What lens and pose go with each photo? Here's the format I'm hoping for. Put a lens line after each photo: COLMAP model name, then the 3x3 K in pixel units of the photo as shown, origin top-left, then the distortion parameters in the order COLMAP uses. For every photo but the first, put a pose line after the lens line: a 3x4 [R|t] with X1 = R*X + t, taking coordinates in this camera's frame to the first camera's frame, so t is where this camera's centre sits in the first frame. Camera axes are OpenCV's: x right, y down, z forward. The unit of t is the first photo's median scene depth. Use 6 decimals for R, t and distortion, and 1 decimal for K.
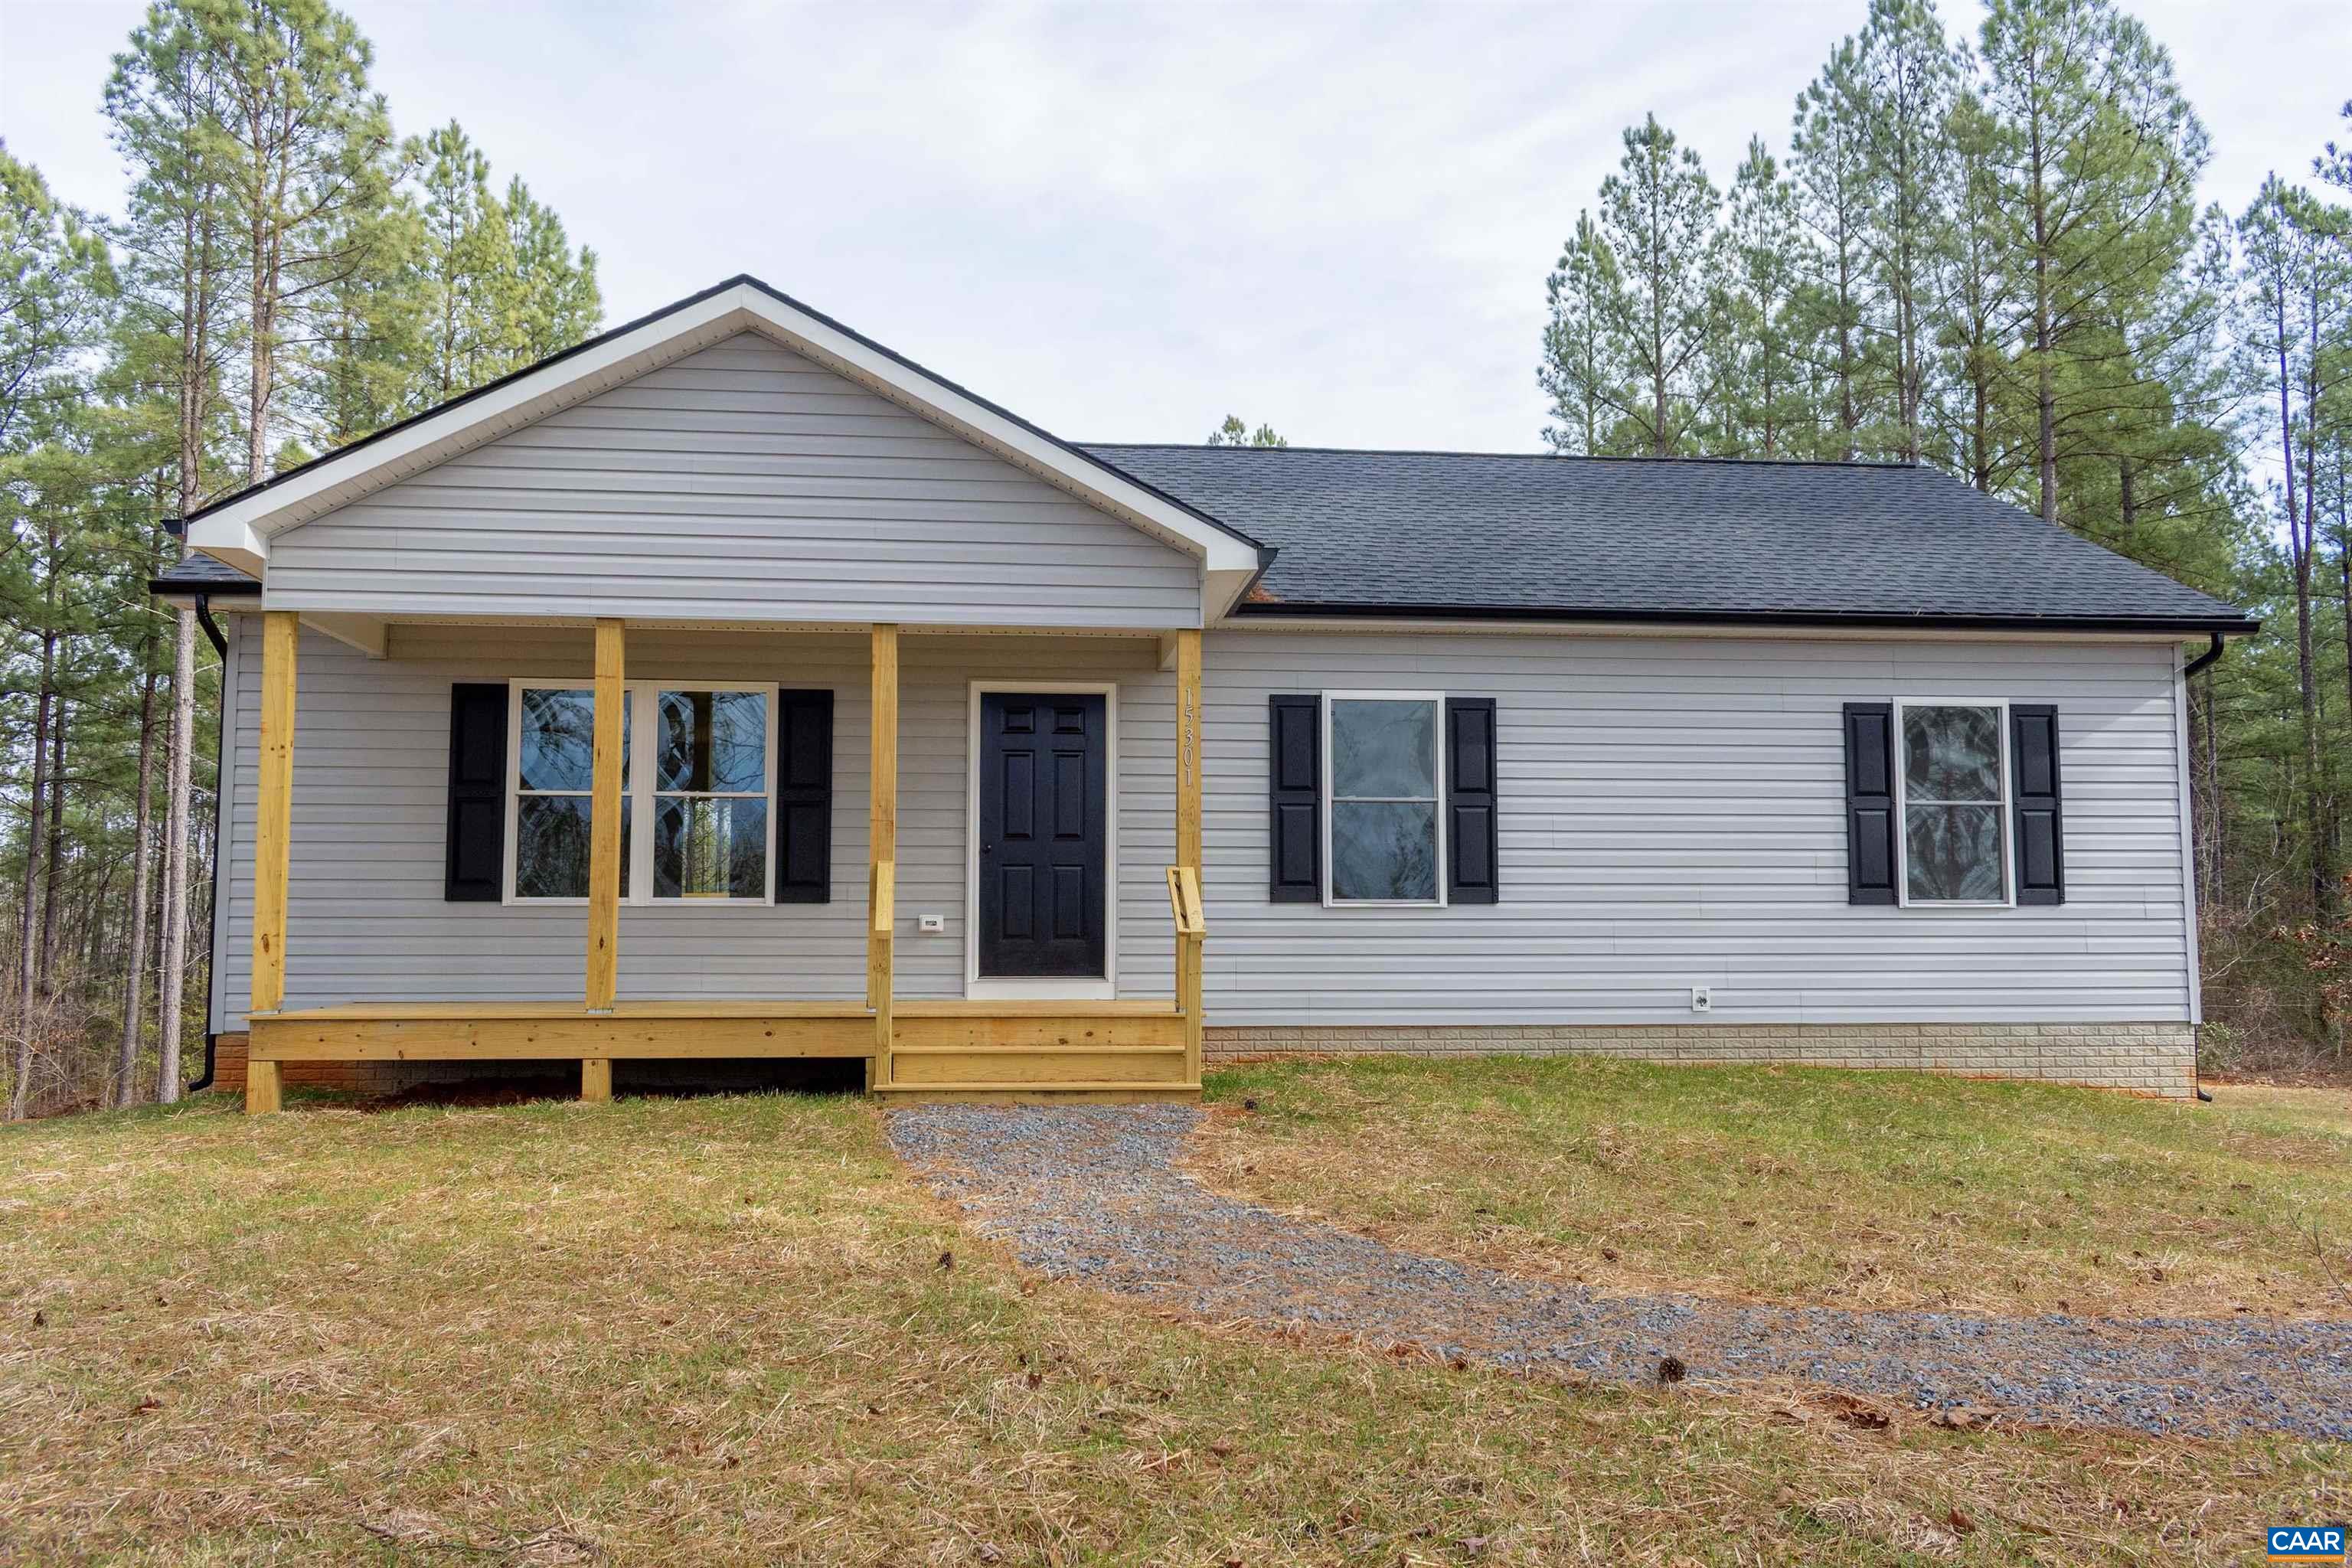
lens RADIAL K [[1756.8, 0, 1176.0], [0, 1756.8, 784.0], [0, 0, 1]] dist [0.010541, 0.005592]
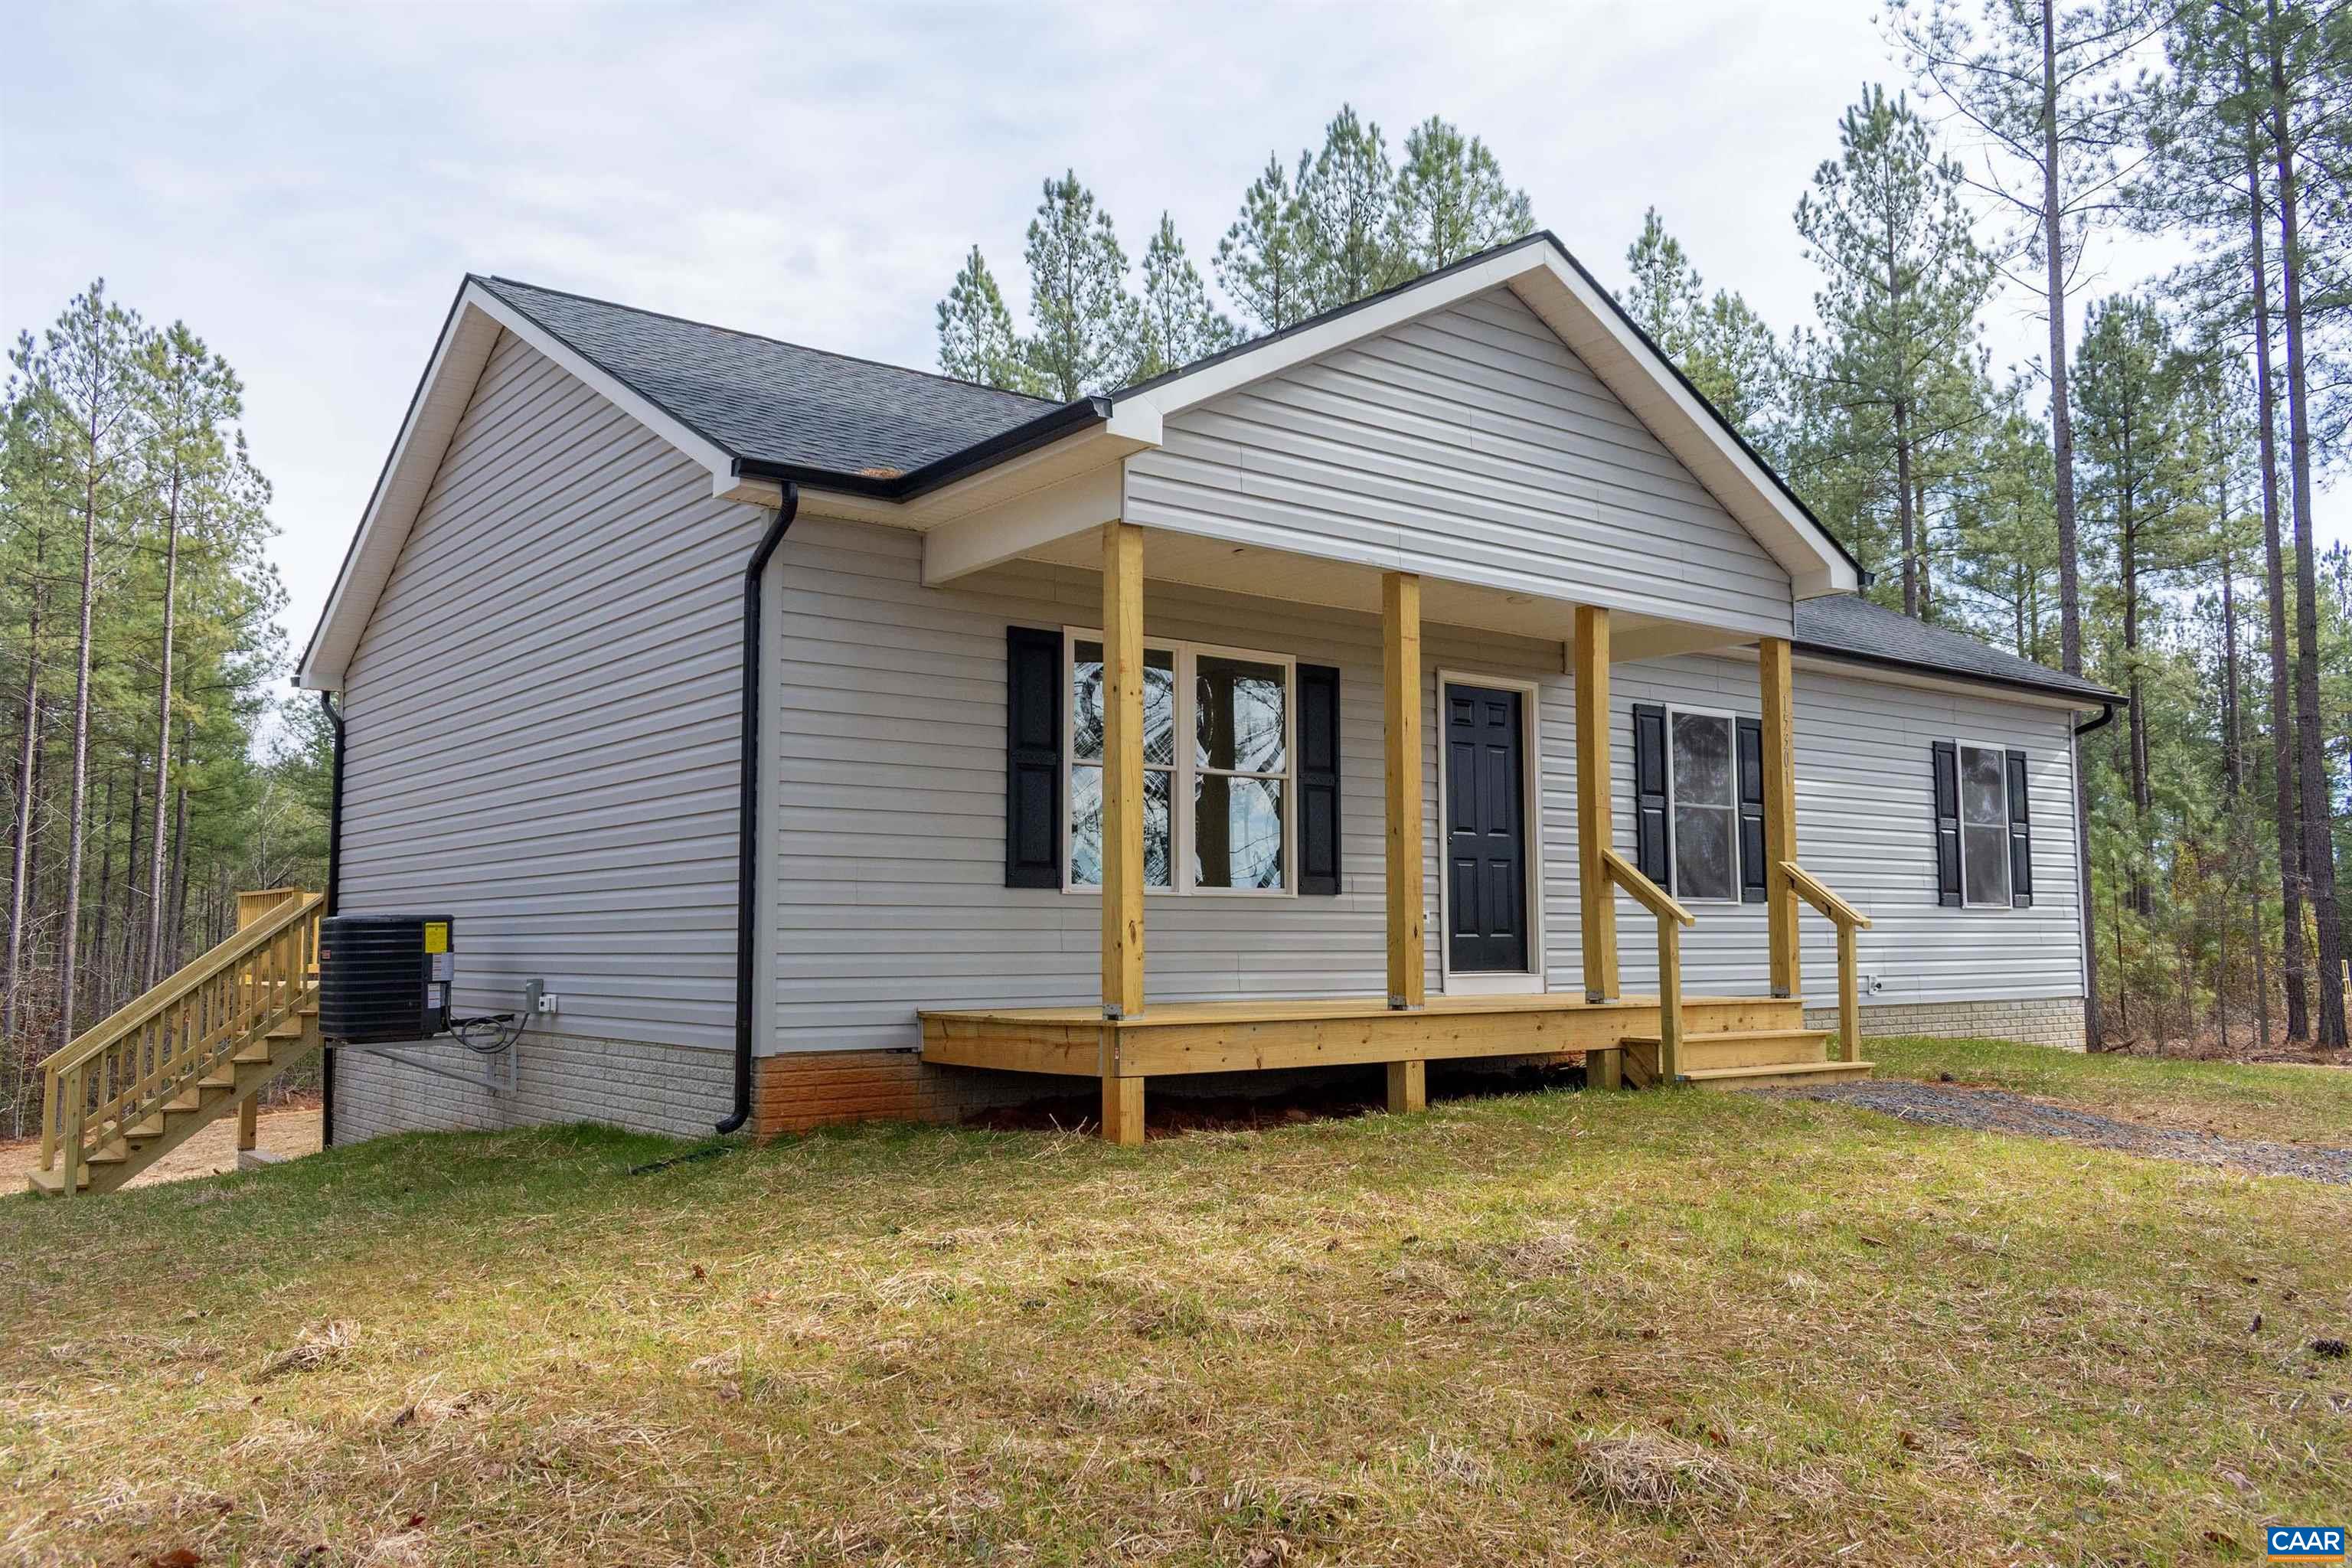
lens RADIAL K [[1756.8, 0, 1176.0], [0, 1756.8, 784.0], [0, 0, 1]] dist [0.010541, 0.005592]
pose [[0.849147, 0.042914, 0.526411, -0.741064], [-0.035710, 0.999078, -0.023844, 0.032872], [-0.526948, 0.001449, 0.849896, 0.242869]]
